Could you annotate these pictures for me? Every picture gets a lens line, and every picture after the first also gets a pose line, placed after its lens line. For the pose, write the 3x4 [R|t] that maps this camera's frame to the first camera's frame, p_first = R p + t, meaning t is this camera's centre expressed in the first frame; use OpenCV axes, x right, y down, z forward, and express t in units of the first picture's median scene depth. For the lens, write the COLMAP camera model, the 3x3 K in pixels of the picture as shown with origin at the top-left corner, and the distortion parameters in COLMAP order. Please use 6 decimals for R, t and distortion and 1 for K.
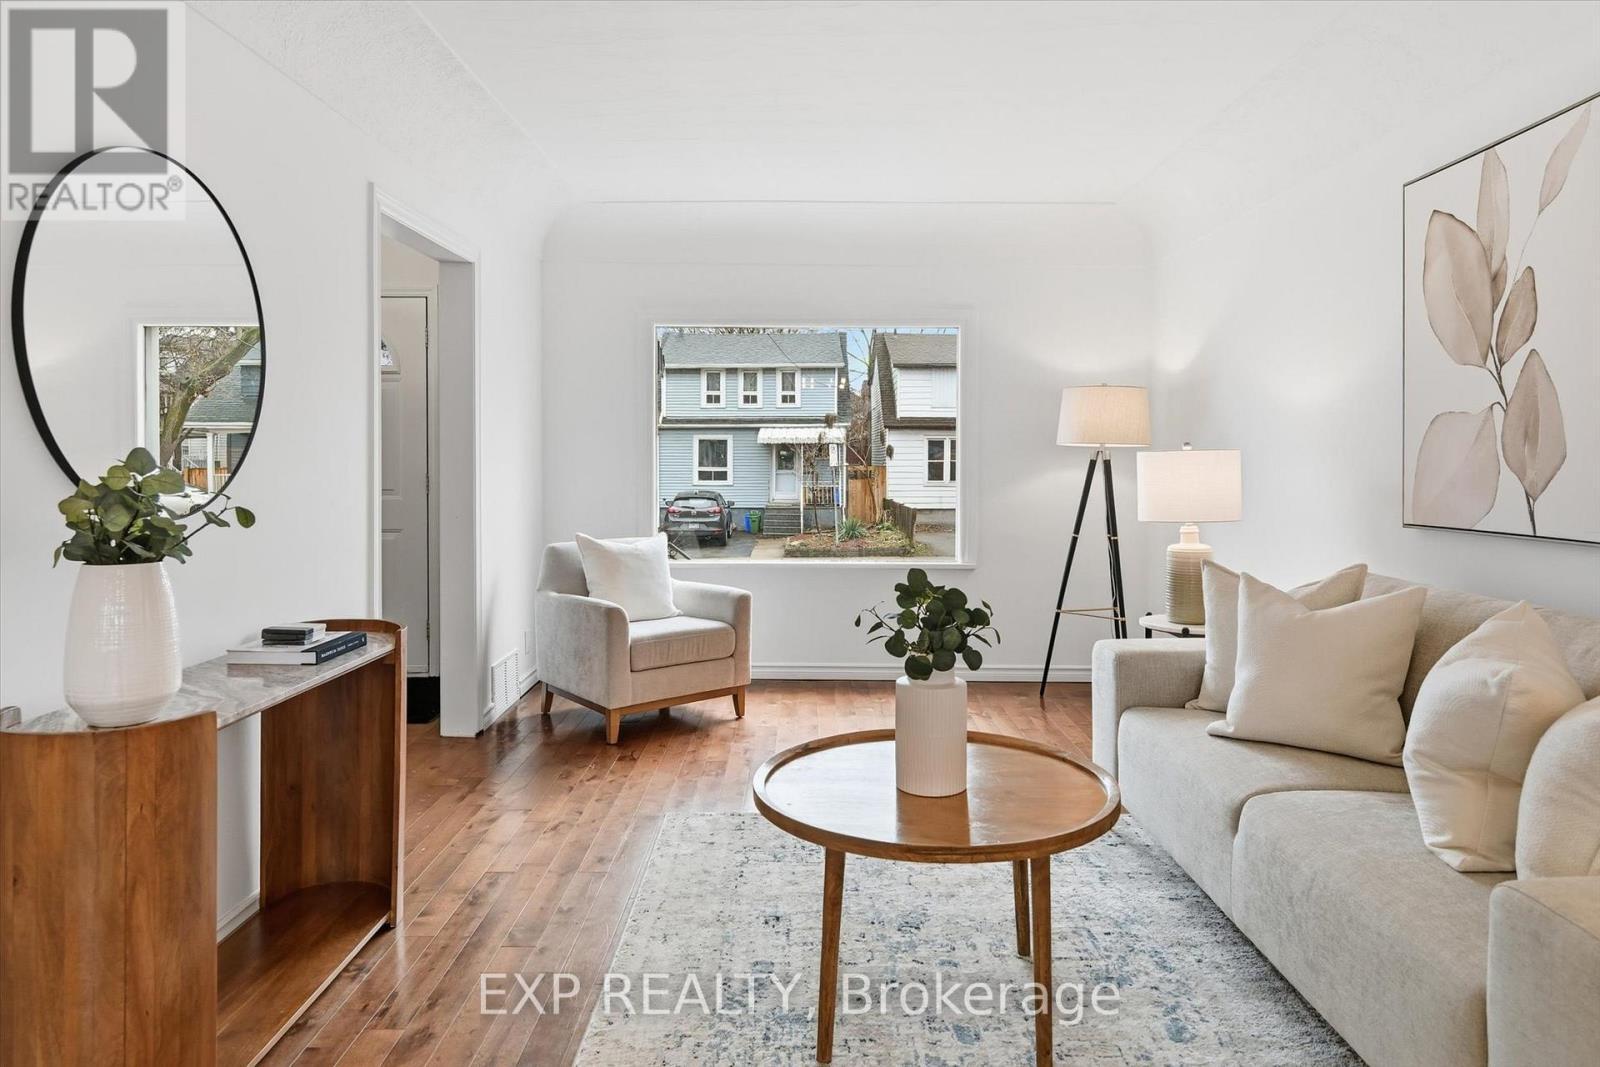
lens RADIAL K [[1002.0, 0, 803.9], [0, 1002.0, 463.8], [0, 0, 1]] dist [-0.003902, 0.000463]
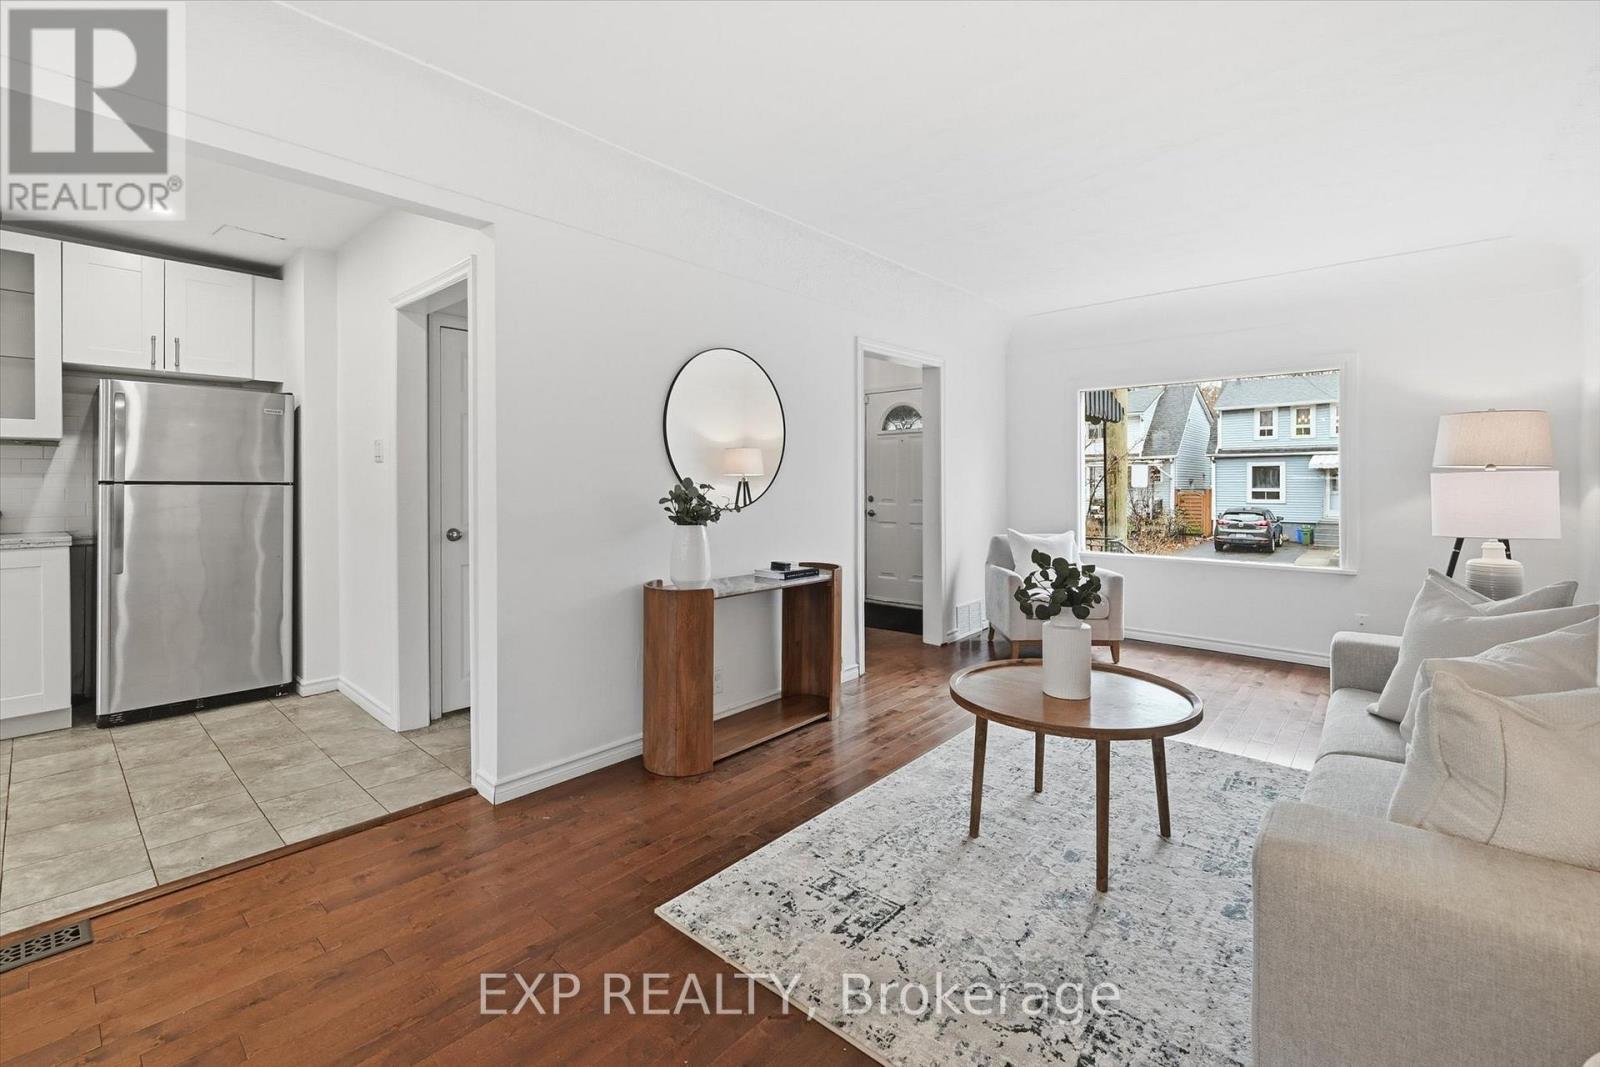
lens RADIAL K [[687.7, 0, 799.8], [0, 687.7, 478.3], [0, 0, 1]] dist [-0.001449, -0.000217]
pose [[0.750208, -0.006594, -0.661169, 0.228928], [-0.000524, 0.999944, -0.010567, 0.001309], [0.661201, 0.008274, 0.750163, -0.028603]]
